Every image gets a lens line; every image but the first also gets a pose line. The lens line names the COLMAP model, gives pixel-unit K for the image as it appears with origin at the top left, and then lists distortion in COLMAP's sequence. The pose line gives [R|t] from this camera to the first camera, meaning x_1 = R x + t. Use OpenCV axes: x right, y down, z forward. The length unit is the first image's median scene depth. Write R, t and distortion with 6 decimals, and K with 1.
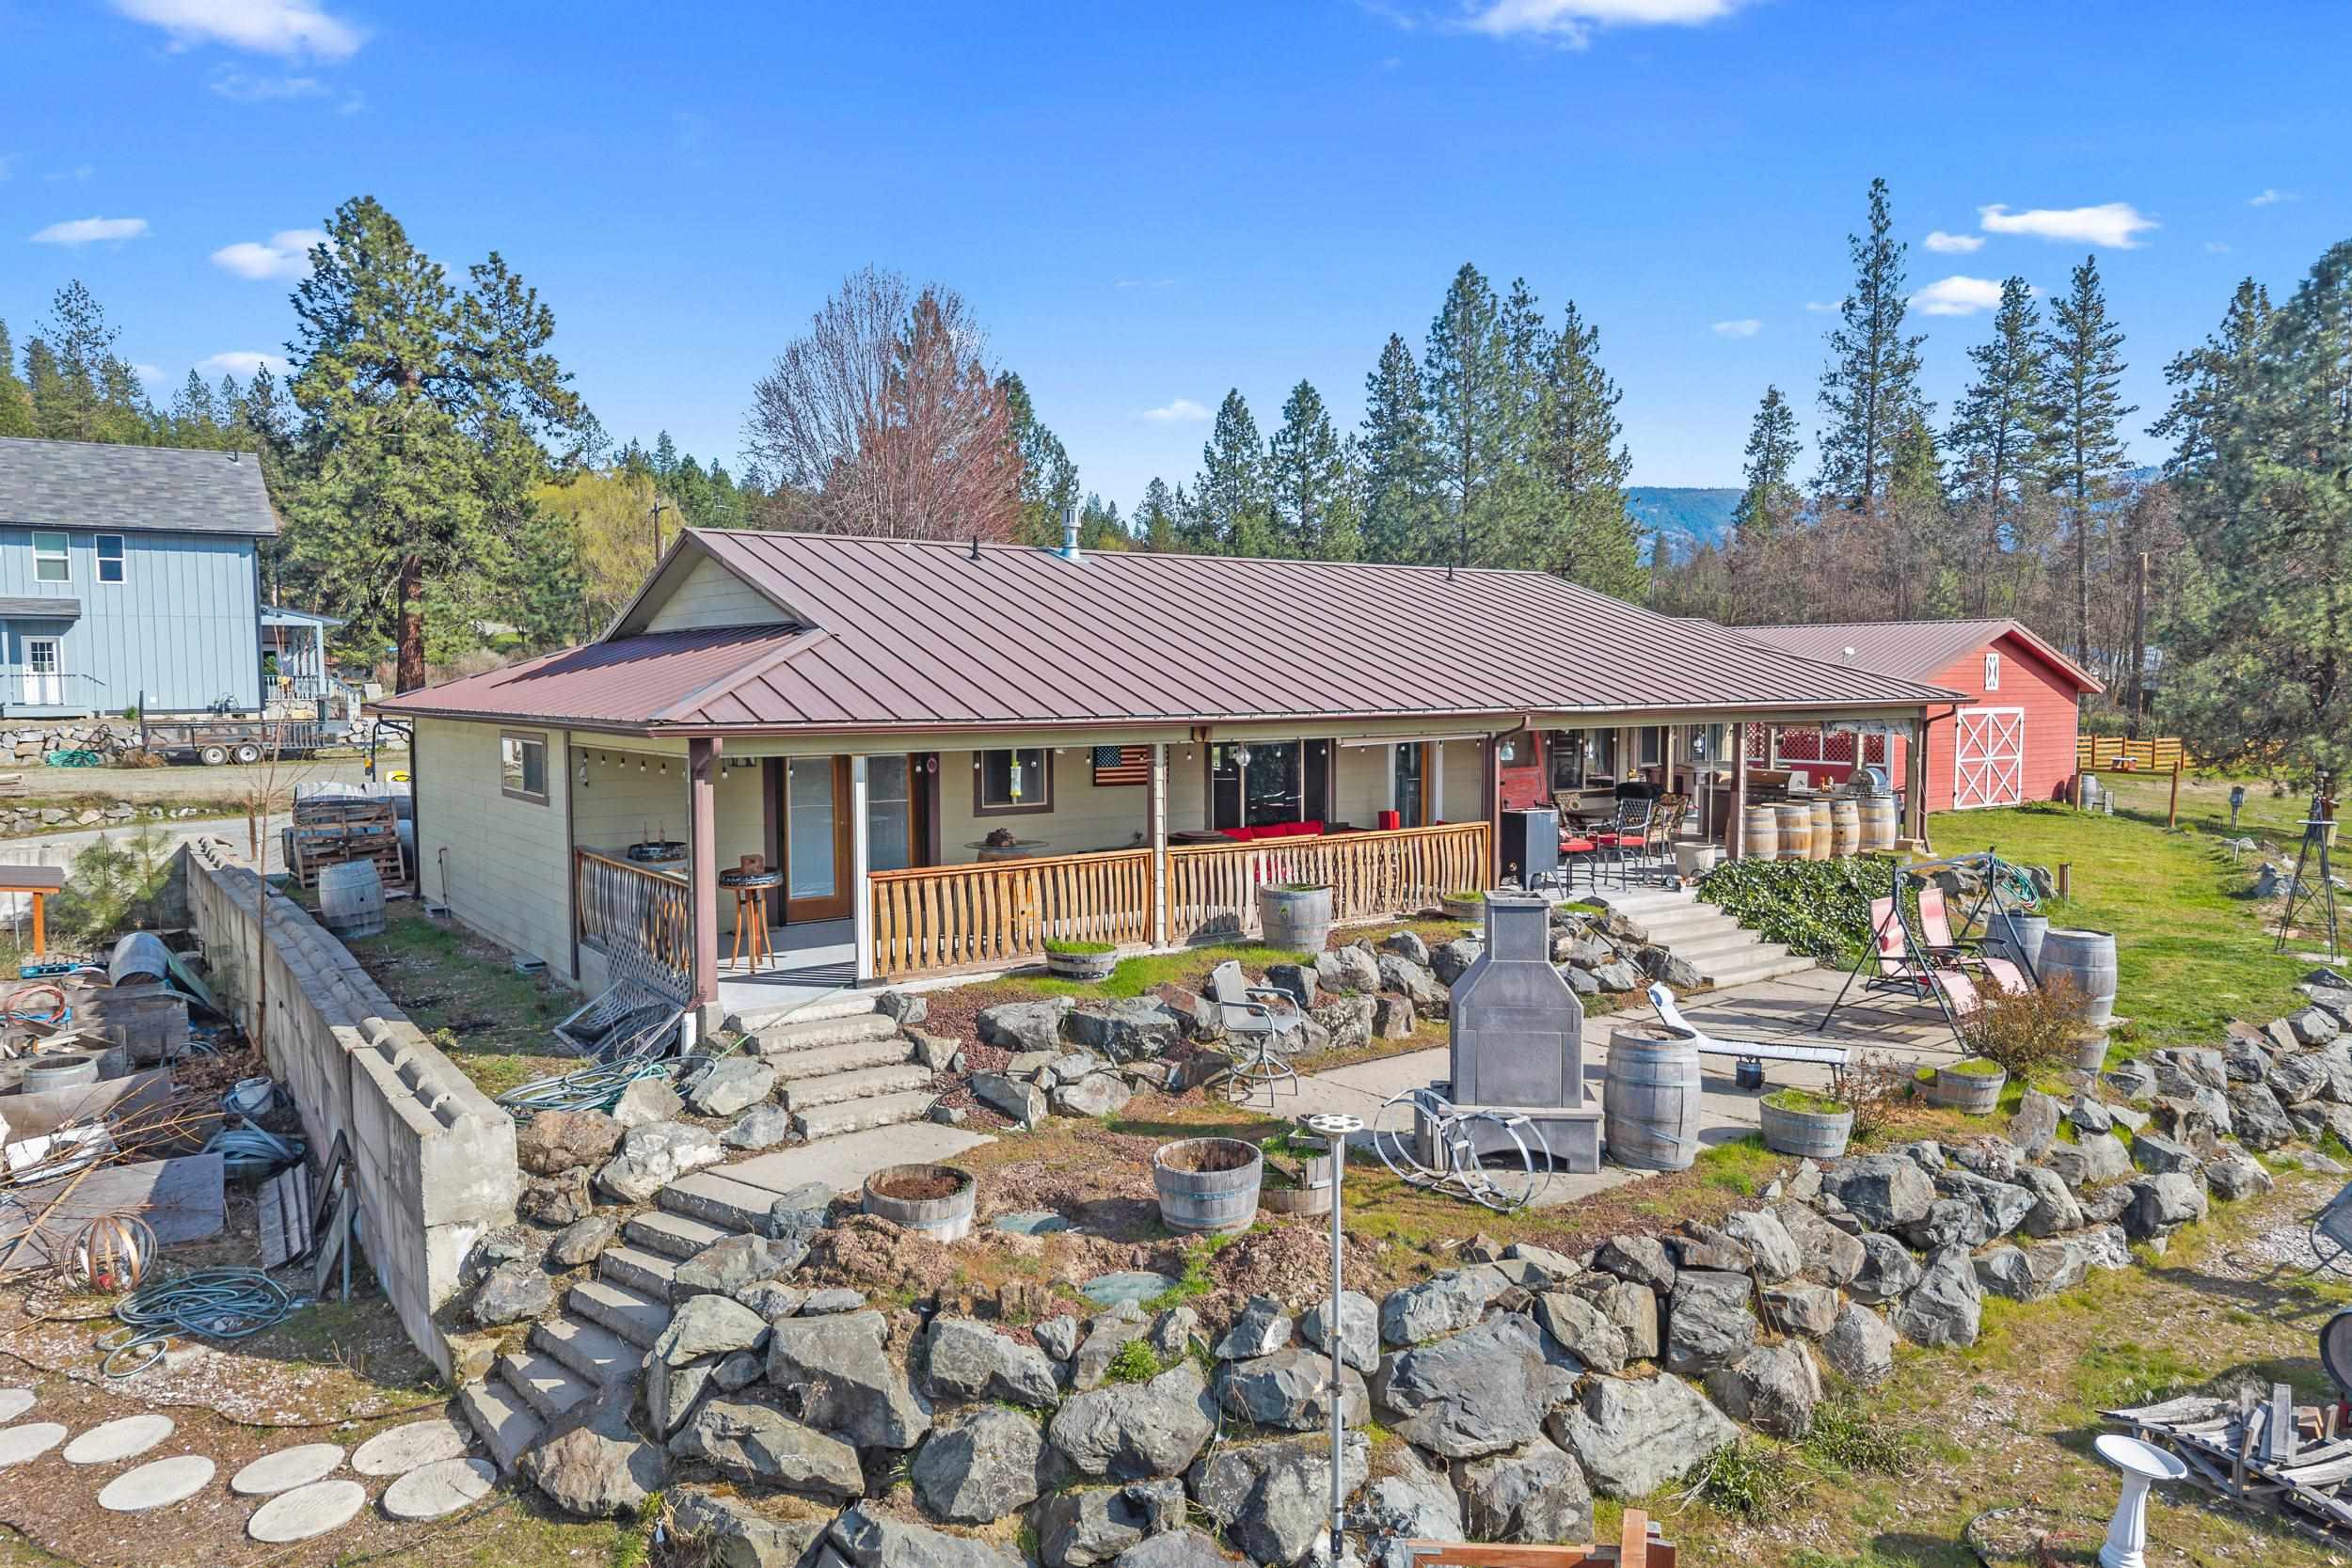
lens RADIAL K [[1580.2, 0, 1175.7], [0, 1580.2, 790.8], [0, 0, 1]] dist [0.030075, -0.031990]
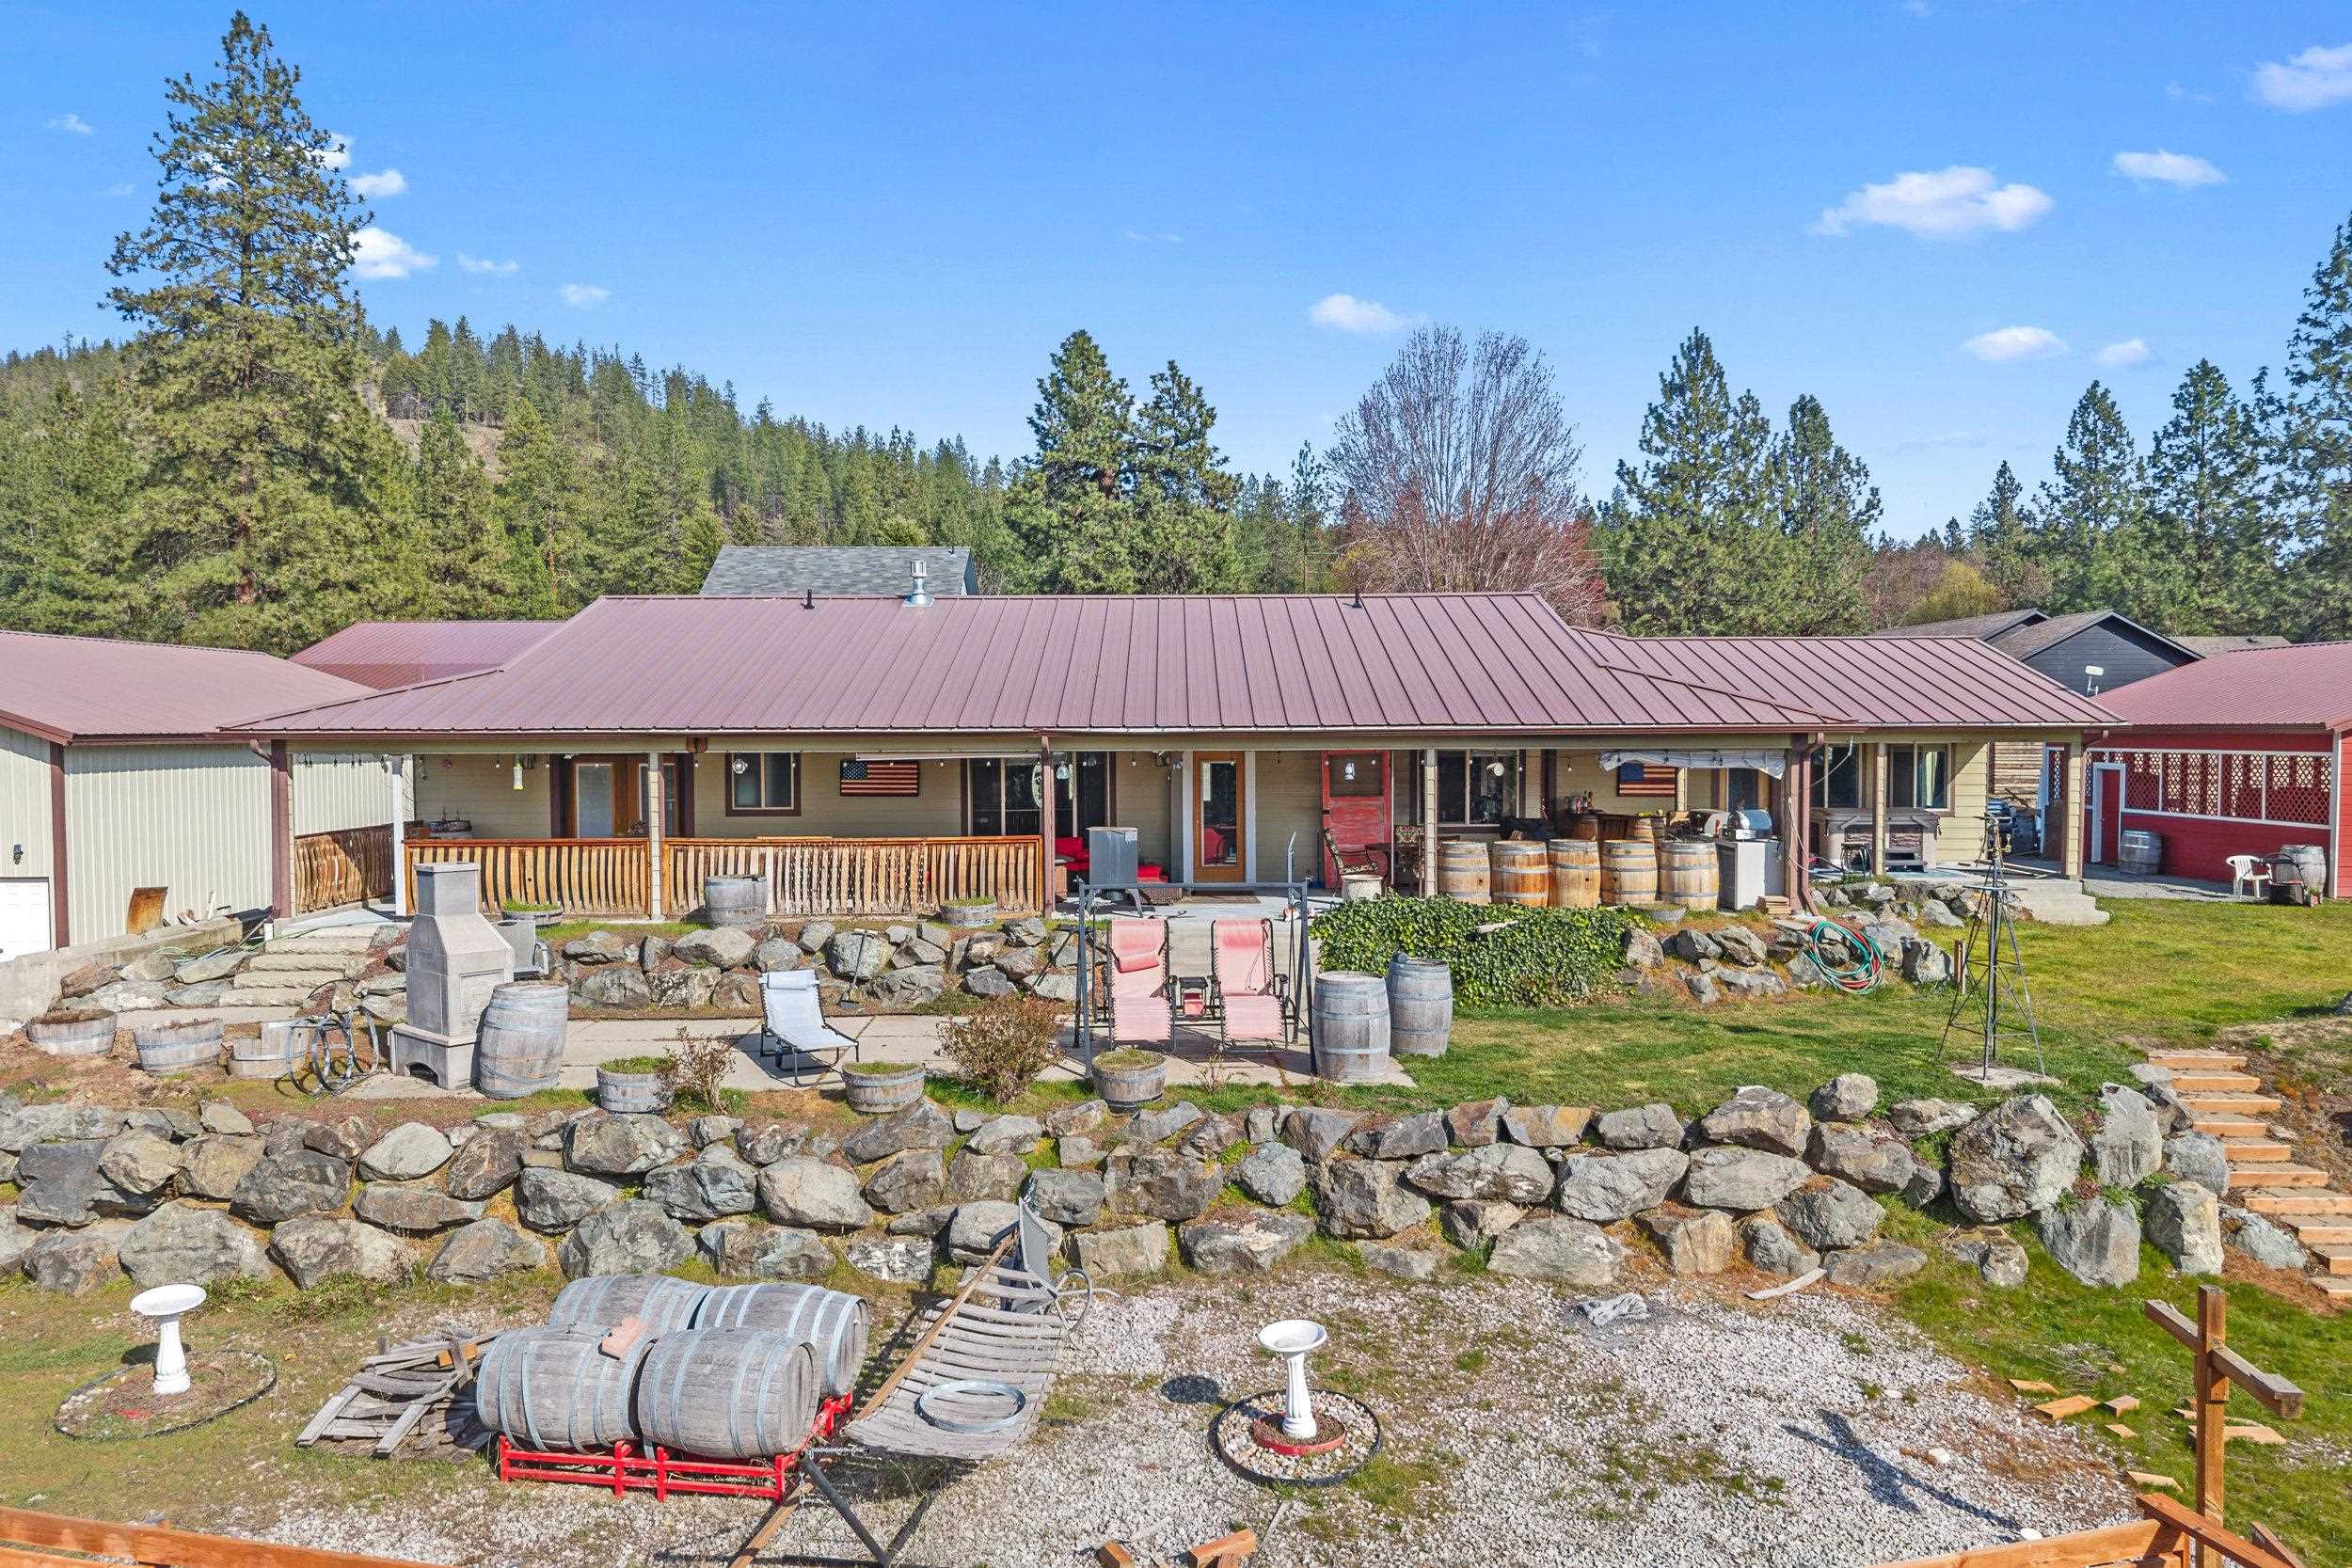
lens RADIAL K [[1580.2, 0, 1168.8], [0, 1580.2, 784.8], [0, 0, 1]] dist [0.030075, -0.031990]
pose [[0.811336, 0.020308, -0.584227, 0.153344], [-0.040830, 0.998924, -0.021979, 0.000824], [0.583152, 0.041687, 0.811293, 0.033934]]
